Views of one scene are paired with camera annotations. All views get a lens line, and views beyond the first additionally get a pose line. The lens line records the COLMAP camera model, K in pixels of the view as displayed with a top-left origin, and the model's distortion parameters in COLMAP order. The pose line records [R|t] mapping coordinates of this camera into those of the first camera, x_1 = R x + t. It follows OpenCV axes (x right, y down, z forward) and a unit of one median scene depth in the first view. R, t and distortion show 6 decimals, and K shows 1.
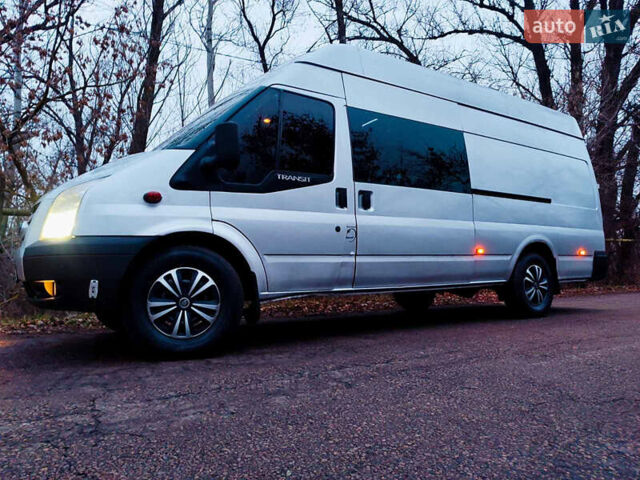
lens RADIAL K [[451.1, 0, 319.3], [0, 451.1, 250.5], [0, 0, 1]] dist [0.014863, 0.001757]
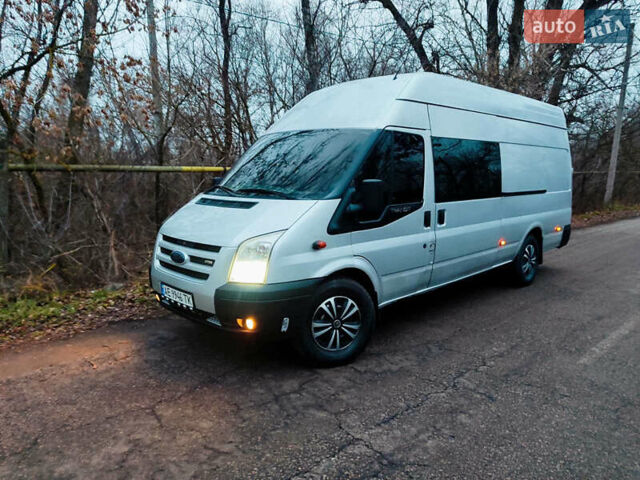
lens RADIAL K [[453.3, 0, 320.0], [0, 453.3, 240.0], [0, 0, 1]] dist [0.013897, -0.004117]
pose [[0.981521, -0.002160, 0.191343, -0.490640], [-0.037276, 0.978623, 0.202256, -0.311906], [-0.187689, -0.205651, 0.960458, -0.138567]]
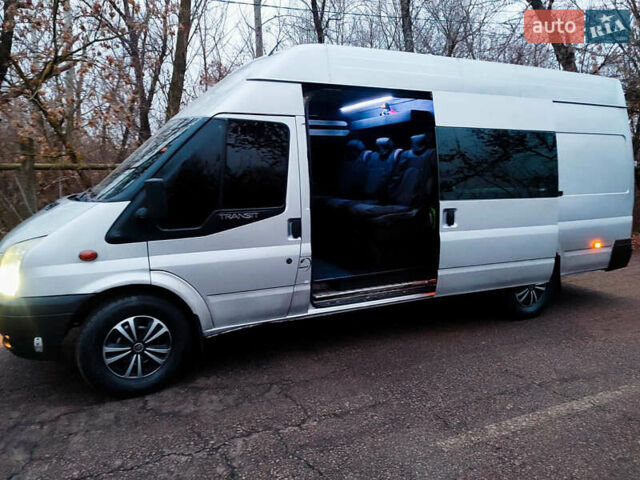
lens RADIAL K [[457.2, 0, 320.0], [0, 457.2, 240.0], [0, 0, 1]] dist [0.009336, -0.001379]
pose [[0.989414, 0.038442, -0.139934, 0.253589], [-0.007759, 0.976911, 0.213505, -0.316051], [0.144911, -0.210159, 0.966868, 0.050727]]
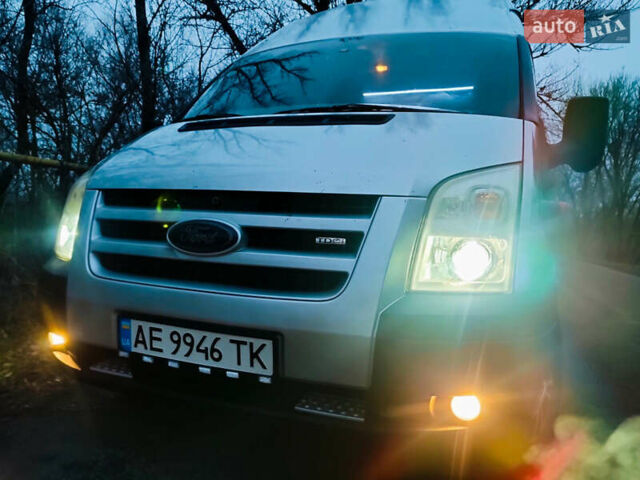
lens RADIAL K [[461.2, 0, 320.0], [0, 461.2, 240.0], [0, 0, 1]] dist [-0.003406, 0.003364]
pose [[0.810764, 0.043163, 0.583779, -0.765759], [-0.102986, 0.992240, 0.069664, -0.072037], [-0.576243, -0.116602, 0.808918, 0.590146]]
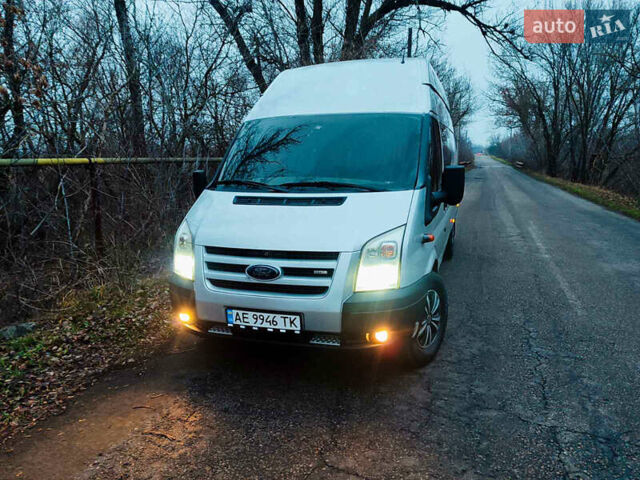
lens RADIAL K [[453.3, 0, 320.0], [0, 453.3, 240.0], [0, 0, 1]] dist [0.013897, -0.004117]
pose [[0.790251, -0.104519, 0.603804, -1.048404], [-0.033954, 0.976364, 0.213448, -0.286359], [-0.611842, -0.189179, 0.768024, 0.245985]]
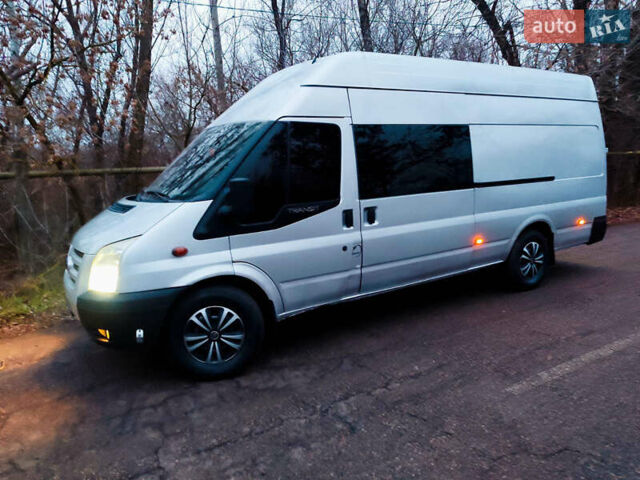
lens RADIAL K [[453.3, 0, 320.0], [0, 453.3, 240.0], [0, 0, 1]] dist [0.013897, -0.004117]
pose [[0.999351, -0.016926, -0.031806, 0.016320], [0.023548, 0.974979, 0.221046, -0.322049], [0.027269, -0.221652, 0.974745, -0.079467]]
